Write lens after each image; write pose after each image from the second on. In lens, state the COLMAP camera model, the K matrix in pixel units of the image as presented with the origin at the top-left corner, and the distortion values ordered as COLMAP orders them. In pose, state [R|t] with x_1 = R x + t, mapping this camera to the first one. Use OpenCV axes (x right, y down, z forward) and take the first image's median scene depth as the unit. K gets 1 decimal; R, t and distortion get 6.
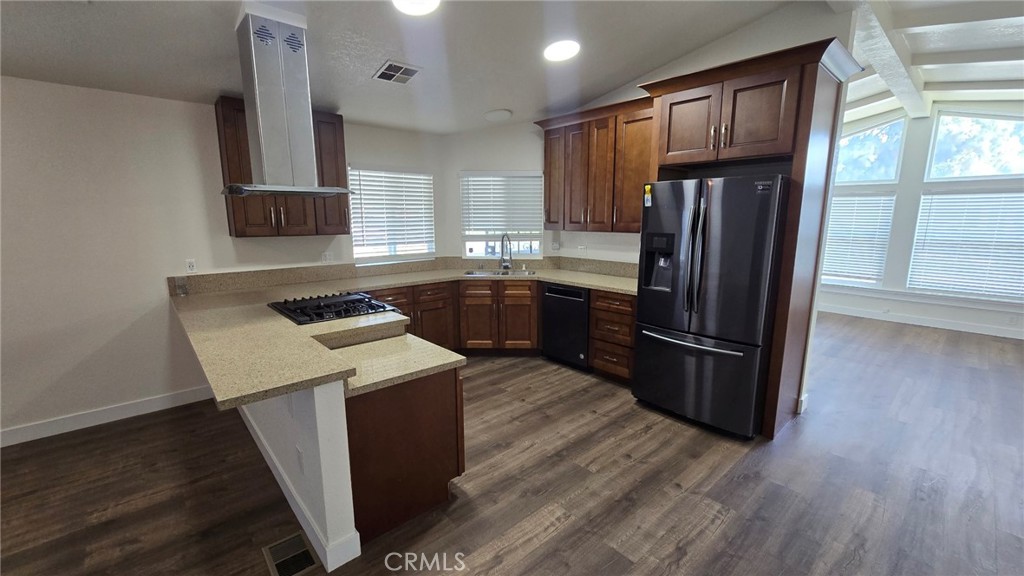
lens RADIAL K [[417.6, 0, 514.1], [0, 417.6, 293.8], [0, 0, 1]] dist [-0.000652, -0.000158]
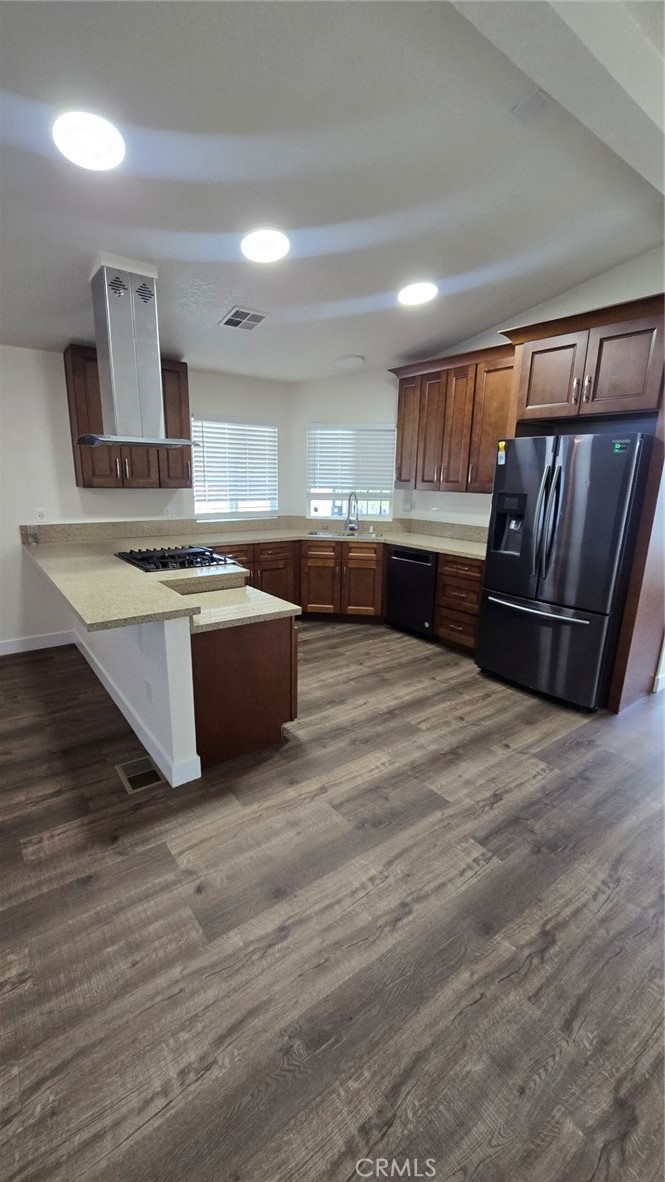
lens RADIAL K [[481.1, 0, 324.5], [0, 481.1, 597.6], [0, 0, 1]] dist [-0.001334, -0.000072]
pose [[0.995101, 0.043692, -0.088688, 0.032627], [-0.037834, 0.997056, 0.066695, 0.031795], [0.091341, -0.063013, 0.993824, -0.130018]]
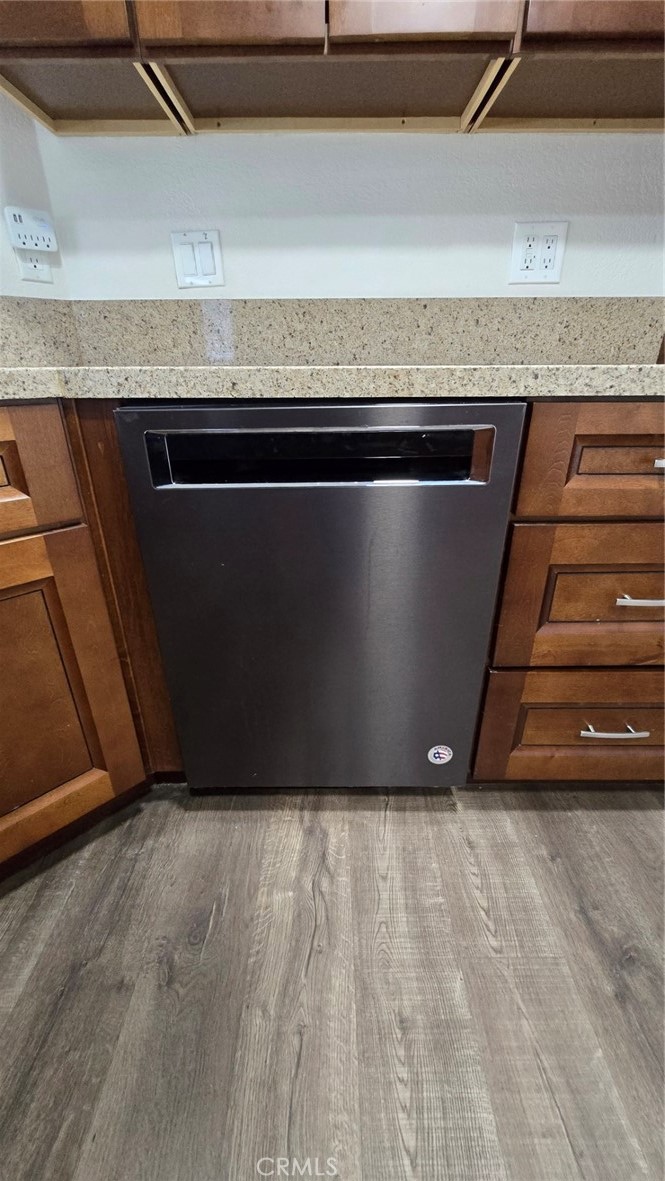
lens RADIAL K [[479.0, 0, 329.1], [0, 479.0, 601.7], [0, 0, 1]] dist [-0.000115, 0.000062]
pose [[0.671910, -0.318218, 0.668786, -0.015979], [0.138891, 0.941110, 0.308254, -0.007002], [-0.727493, -0.114231, 0.676539, 1.130210]]
